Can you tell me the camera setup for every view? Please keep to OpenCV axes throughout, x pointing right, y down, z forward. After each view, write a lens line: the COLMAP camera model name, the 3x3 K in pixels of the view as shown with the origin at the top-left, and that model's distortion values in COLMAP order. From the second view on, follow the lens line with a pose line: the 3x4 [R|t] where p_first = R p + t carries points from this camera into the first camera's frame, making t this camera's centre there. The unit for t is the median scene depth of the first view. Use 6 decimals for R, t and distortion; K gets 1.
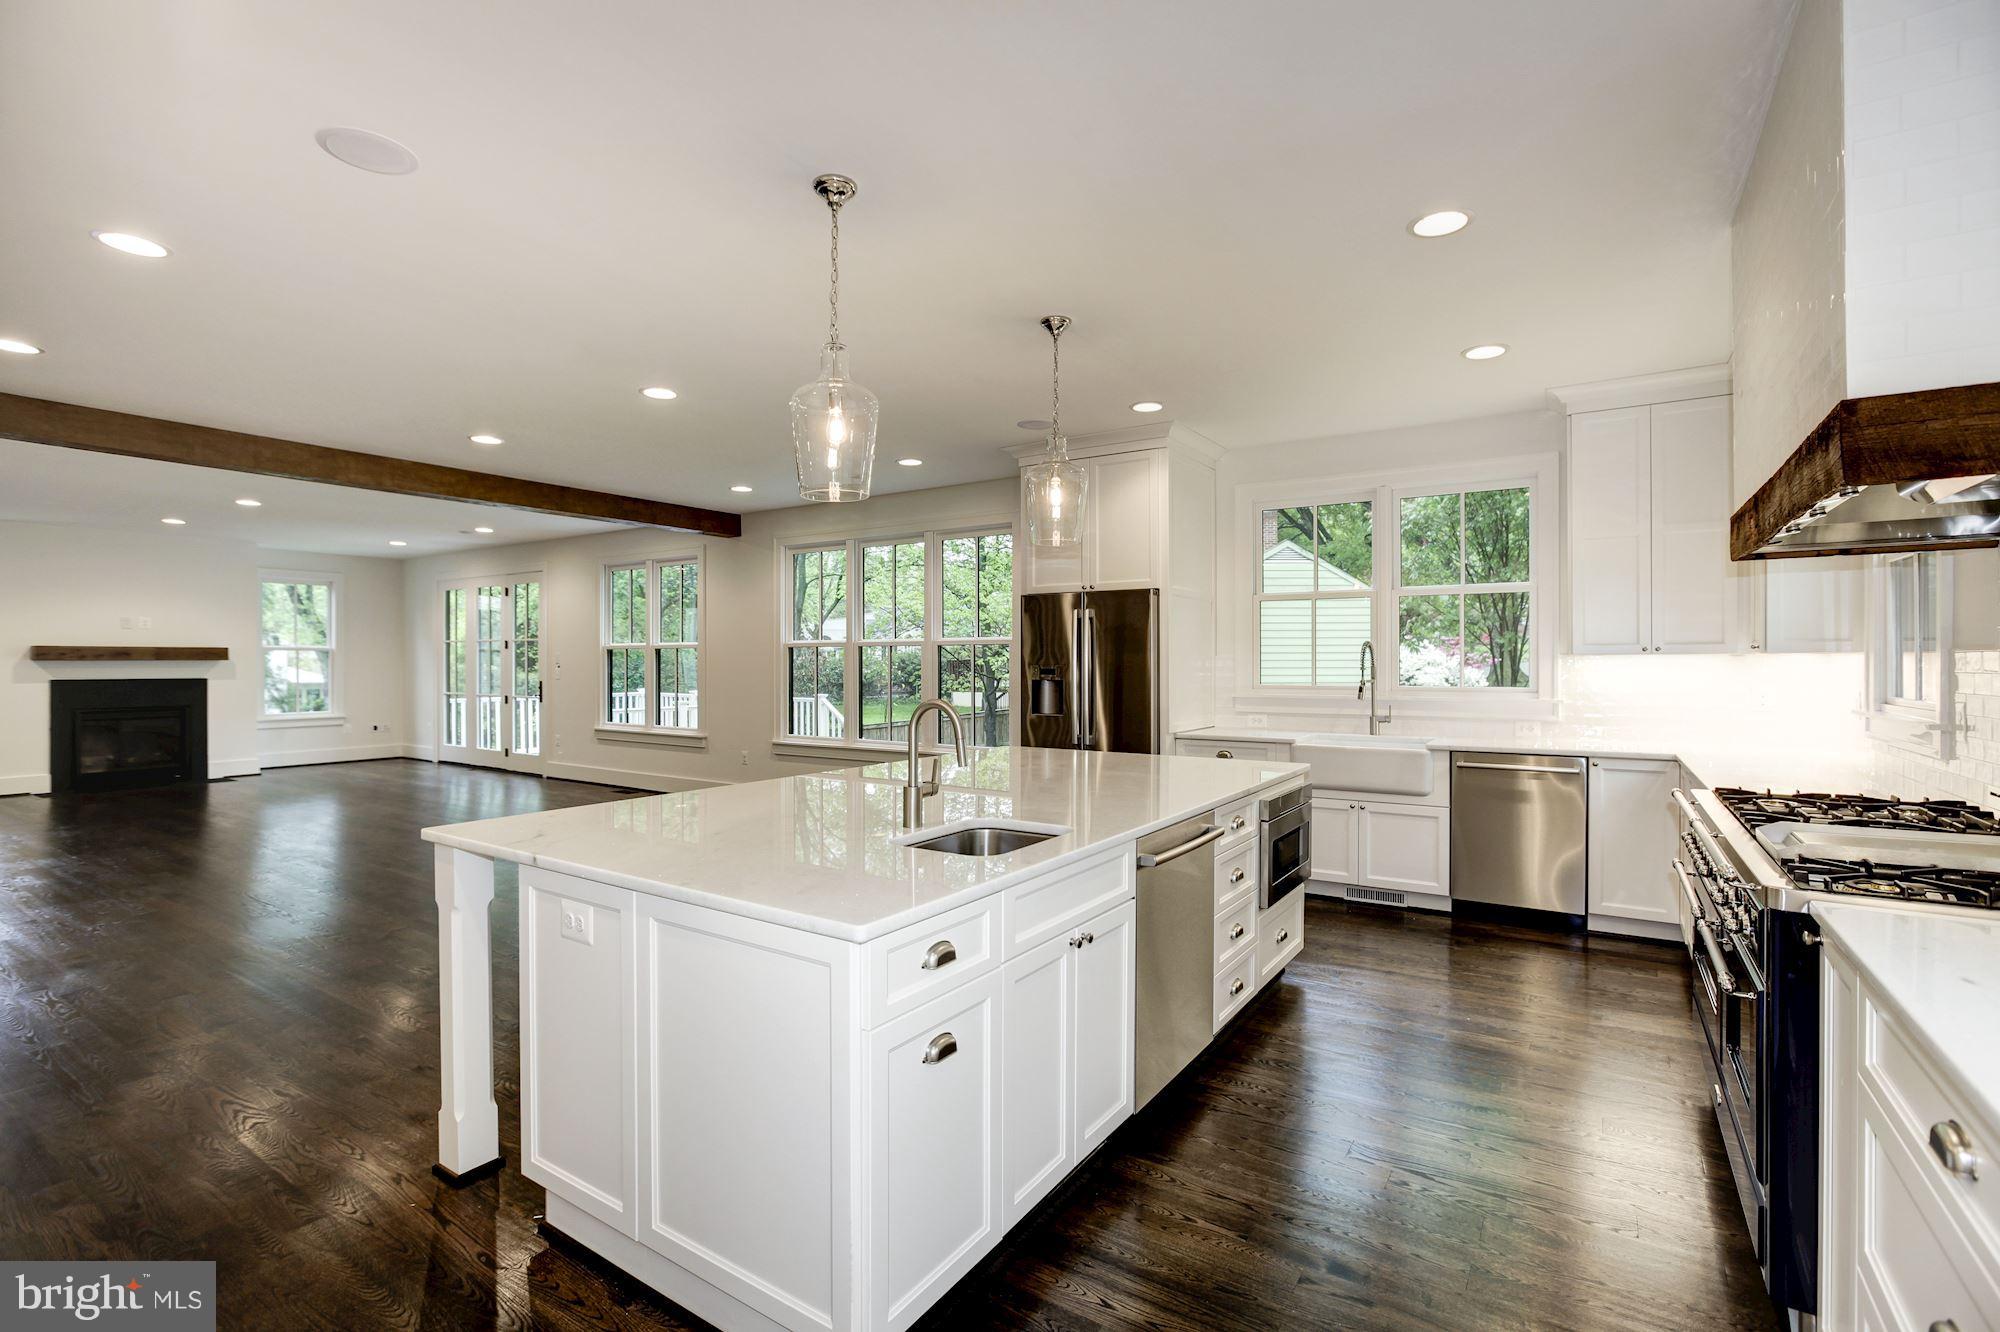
lens RADIAL K [[904.8, 0, 998.5], [0, 904.8, 663.3], [0, 0, 1]] dist [-0.001828, 0.002044]
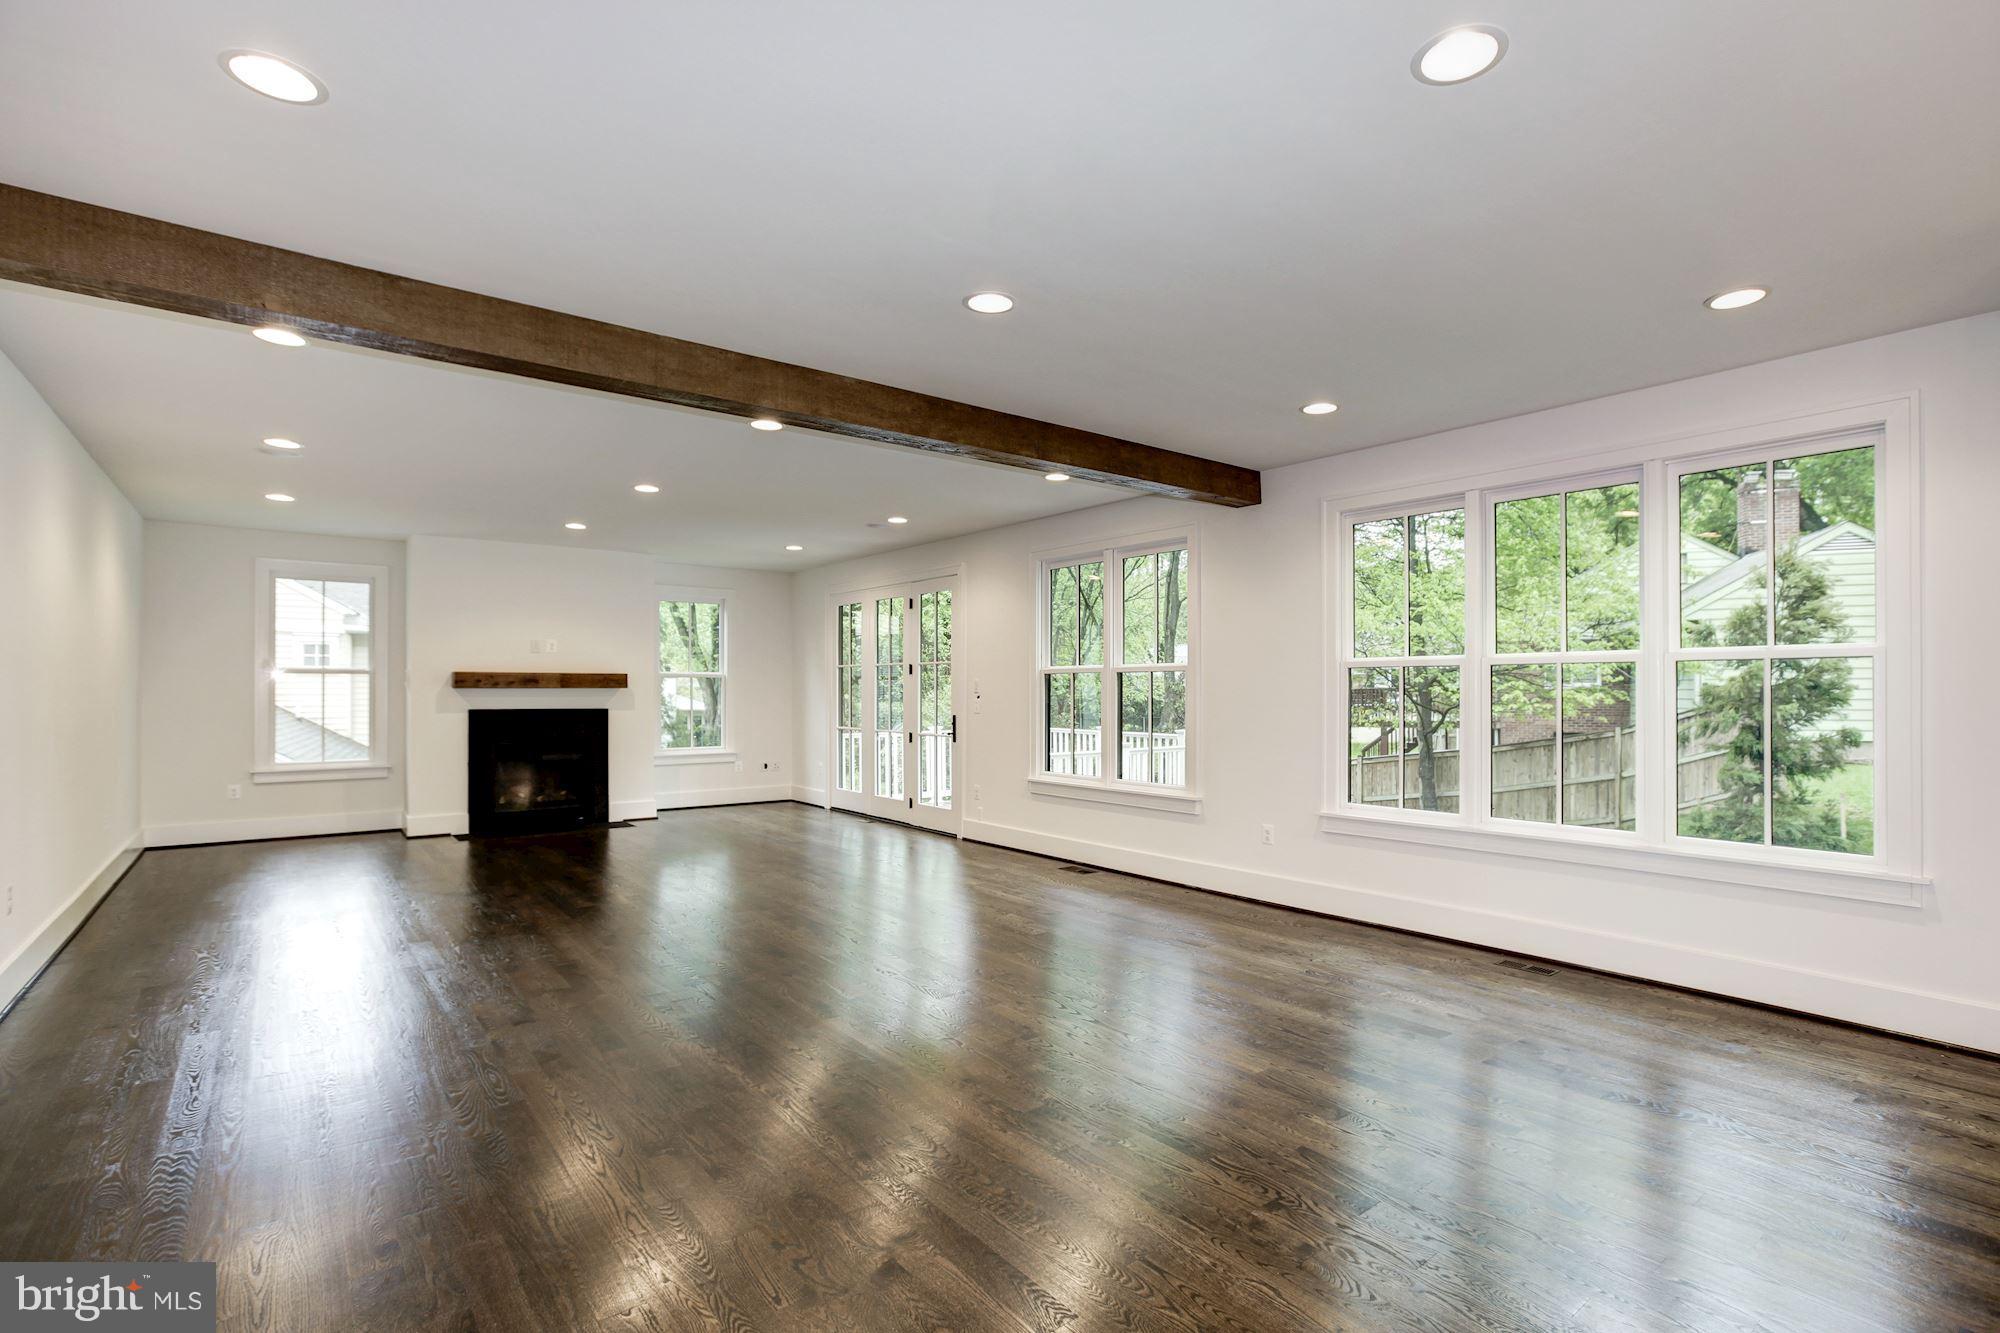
lens RADIAL K [[904.8, 0, 996.7], [0, 904.8, 697.2], [0, 0, 1]] dist [-0.001828, 0.002044]
pose [[0.948372, 0.003638, -0.317138, -0.231040], [-0.002110, 0.999984, 0.005162, 0.000099], [0.317152, -0.004226, 0.948365, 0.277593]]
